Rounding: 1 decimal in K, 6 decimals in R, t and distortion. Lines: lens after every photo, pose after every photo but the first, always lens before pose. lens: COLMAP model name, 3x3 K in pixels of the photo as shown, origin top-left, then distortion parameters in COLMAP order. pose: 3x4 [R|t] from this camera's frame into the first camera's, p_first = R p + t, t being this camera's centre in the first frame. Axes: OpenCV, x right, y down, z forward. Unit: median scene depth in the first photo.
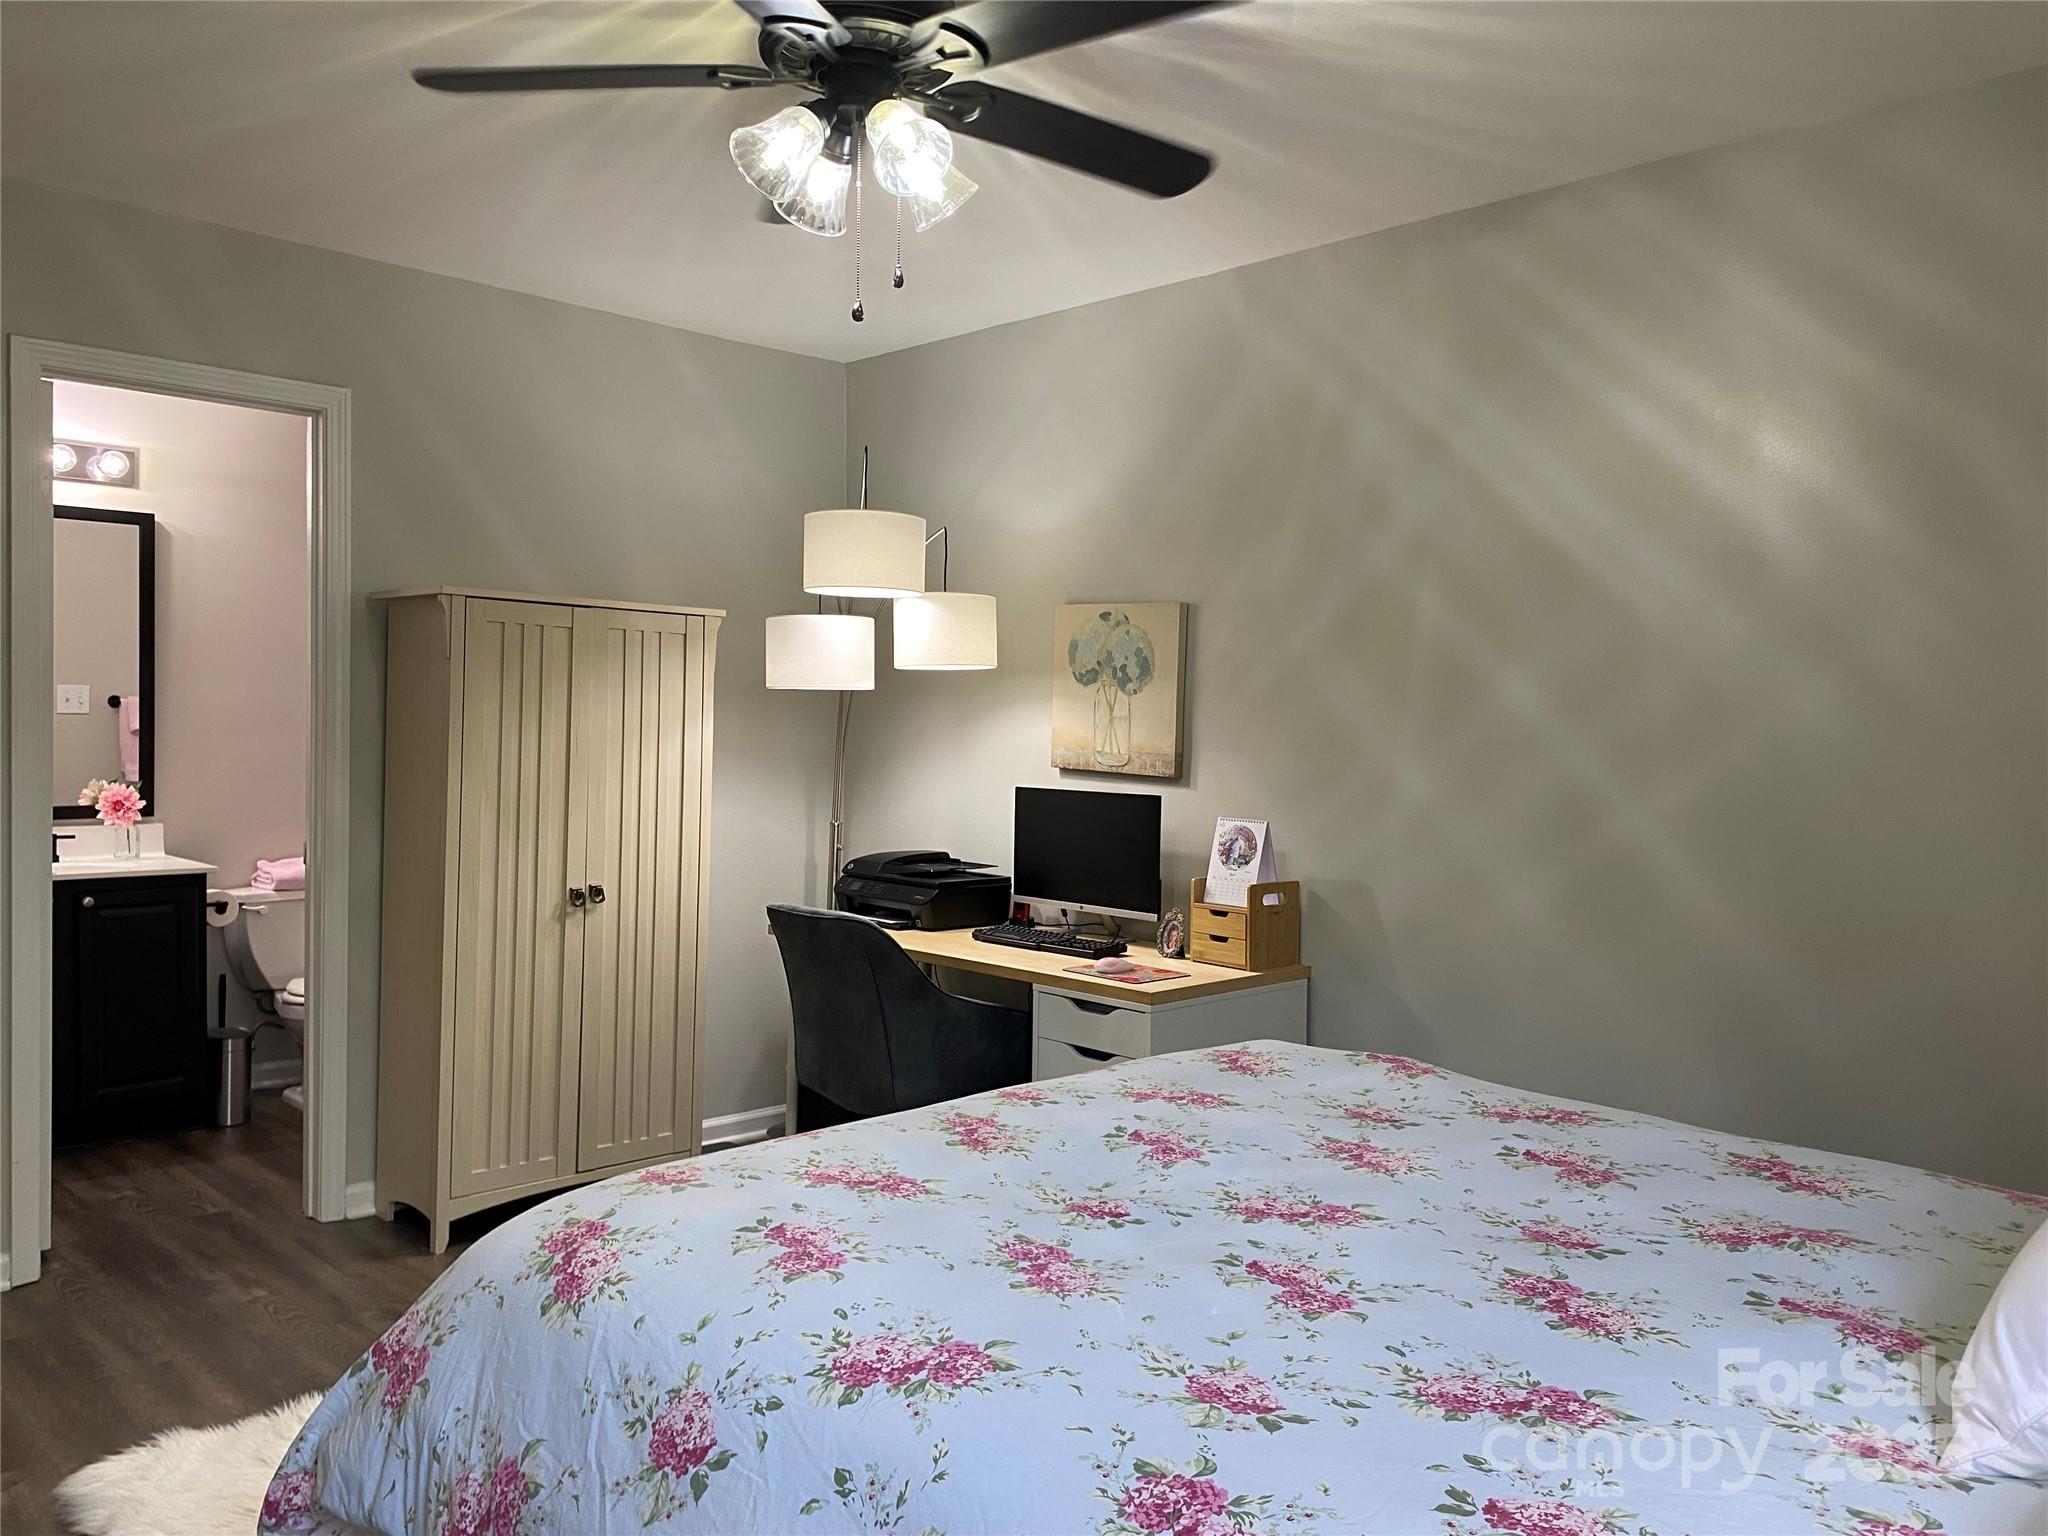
lens RADIAL K [[1575.7, 0, 1022.4], [0, 1575.7, 752.0], [0, 0, 1]] dist [-0.011312, -0.004211]
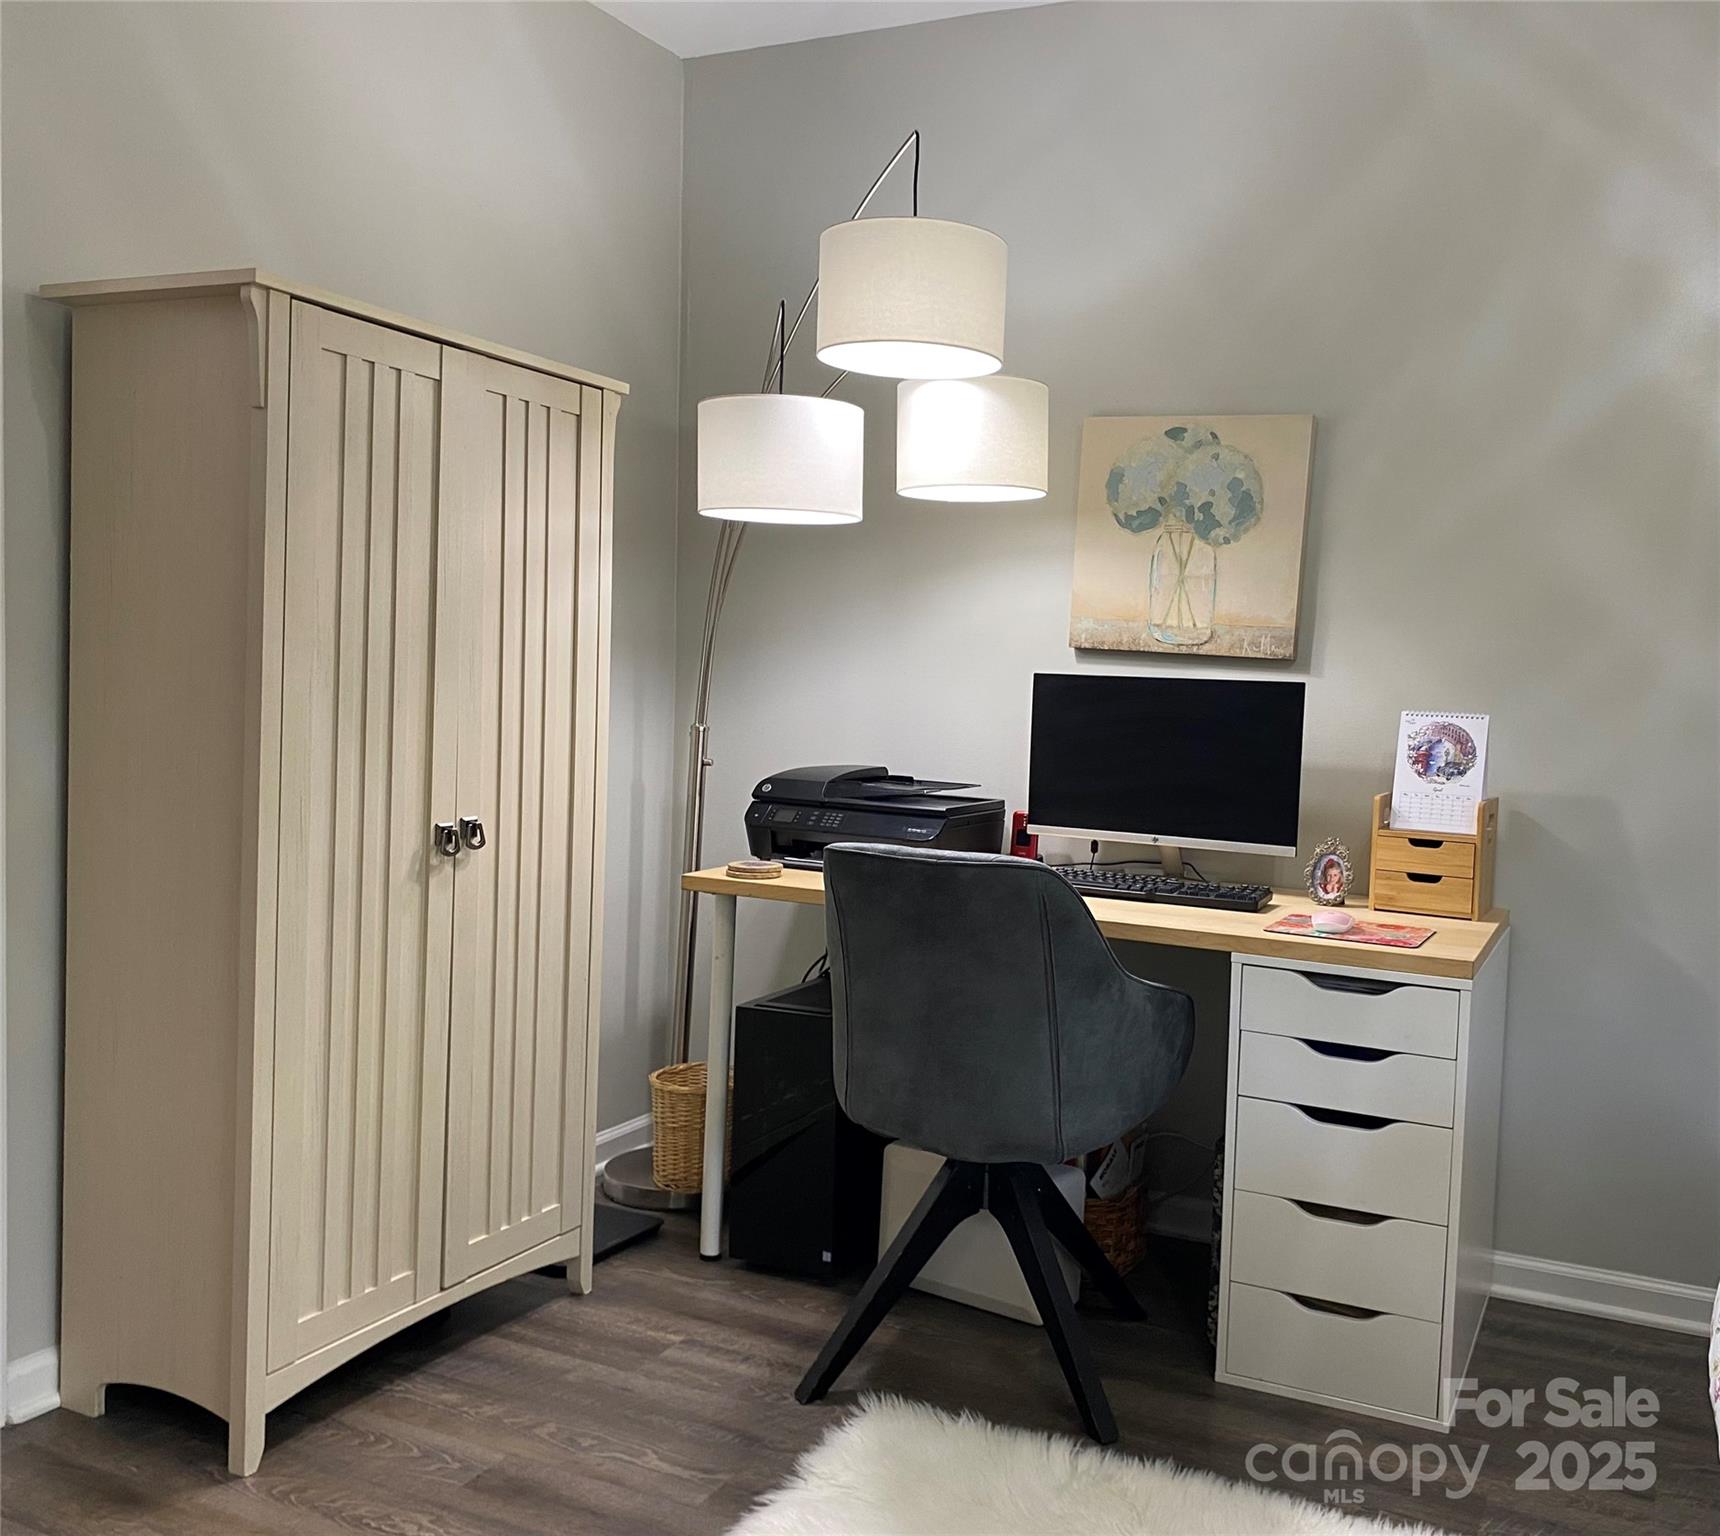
lens RADIAL K [[1545.3, 0, 864.3], [0, 1545.3, 785.9], [0, 0, 1]] dist [0.016081, -0.000707]
pose [[0.938739, -0.007919, 0.344539, -0.336034], [-0.013645, 0.998098, 0.060117, 0.034312], [-0.344360, -0.061136, 0.936845, 0.394644]]
